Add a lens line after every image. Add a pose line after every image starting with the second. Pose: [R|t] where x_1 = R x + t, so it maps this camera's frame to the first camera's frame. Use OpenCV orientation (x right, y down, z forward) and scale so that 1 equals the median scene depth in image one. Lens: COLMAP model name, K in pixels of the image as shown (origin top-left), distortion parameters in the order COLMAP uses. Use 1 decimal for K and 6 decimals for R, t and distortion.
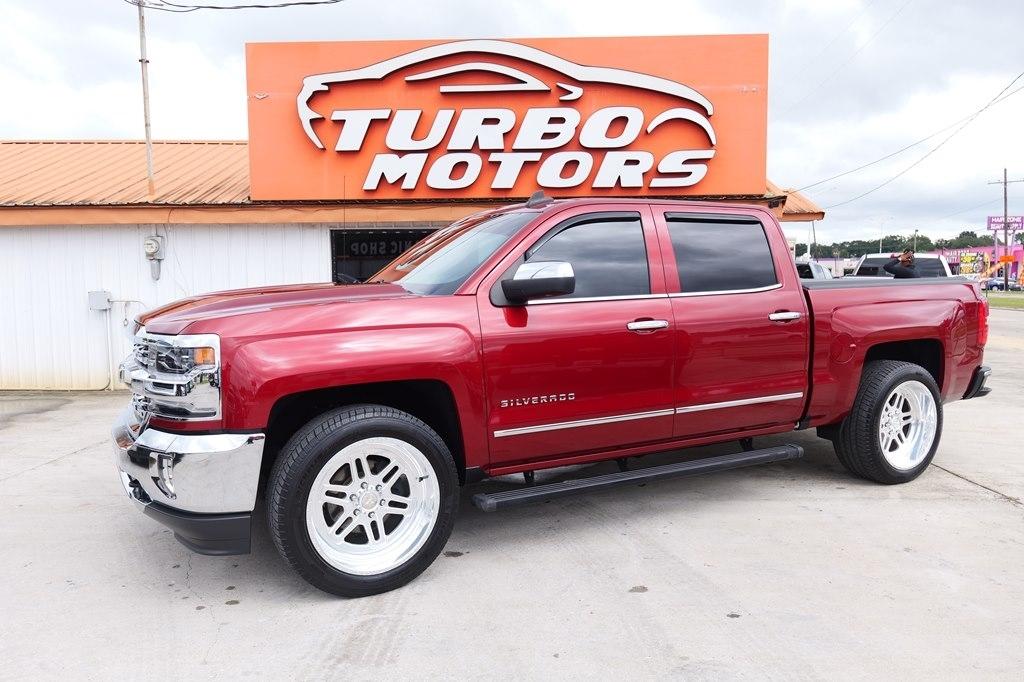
lens RADIAL K [[769.8, 0, 510.6], [0, 769.8, 333.5], [0, 0, 1]] dist [0.013893, -0.002218]
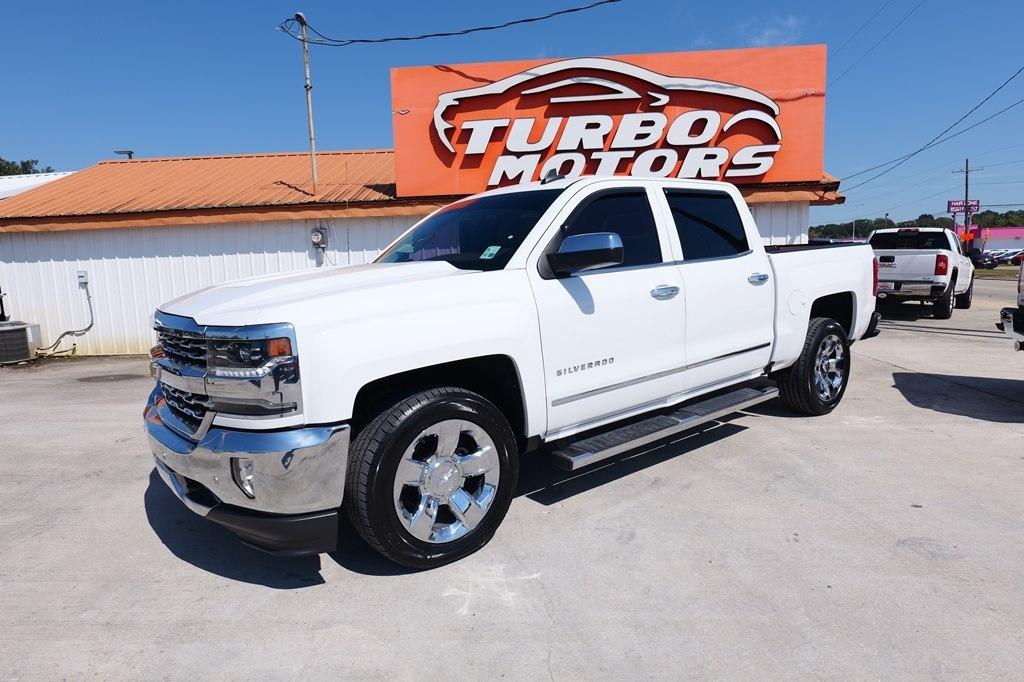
lens RADIAL K [[632.7, 0, 507.8], [0, 632.7, 339.3], [0, 0, 1]] dist [-0.006634, 0.002714]
pose [[0.998736, -0.016581, -0.047443, -0.117049], [0.018838, 0.998692, 0.047536, 0.010917], [0.046593, -0.048370, 0.997742, -0.018132]]
